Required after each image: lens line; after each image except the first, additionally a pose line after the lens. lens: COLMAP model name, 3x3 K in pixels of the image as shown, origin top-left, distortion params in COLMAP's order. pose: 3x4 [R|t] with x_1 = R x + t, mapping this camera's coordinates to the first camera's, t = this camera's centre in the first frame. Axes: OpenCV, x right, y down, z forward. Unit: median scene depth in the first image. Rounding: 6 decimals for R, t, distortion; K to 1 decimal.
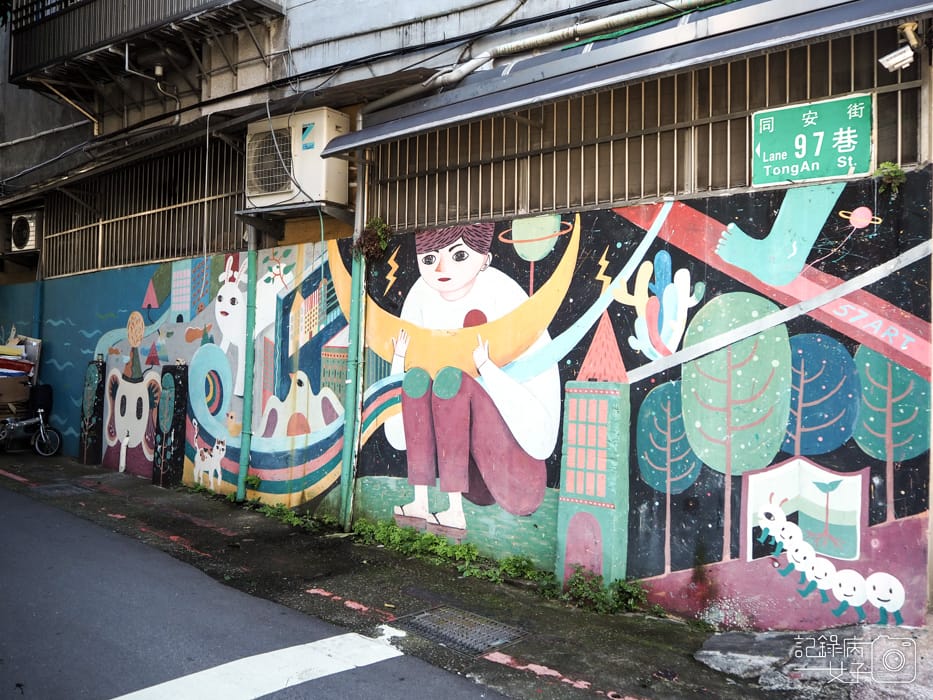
lens RADIAL K [[789.1, 0, 469.8], [0, 789.1, 349.7], [0, 0, 1]] dist [-0.047544, 0.016940]
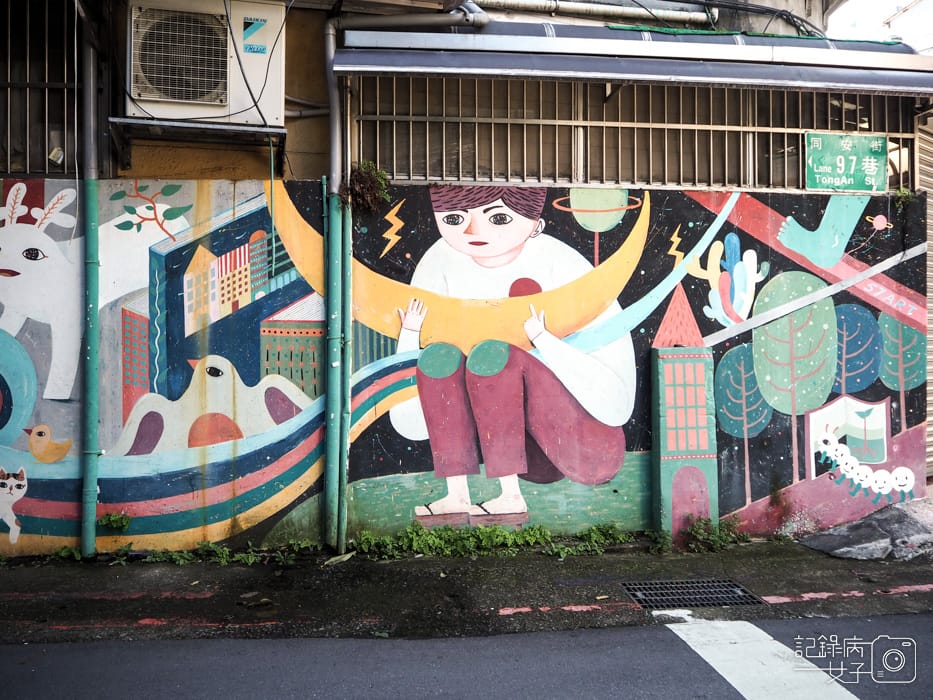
lens RADIAL K [[789.1, 0, 469.0], [0, 789.1, 347.9], [0, 0, 1]] dist [-0.047544, 0.016940]
pose [[0.666671, -0.033854, 0.744583, -0.838147], [0.016639, 0.999395, 0.030542, 0.002647], [-0.745167, -0.007972, 0.666831, 0.479916]]
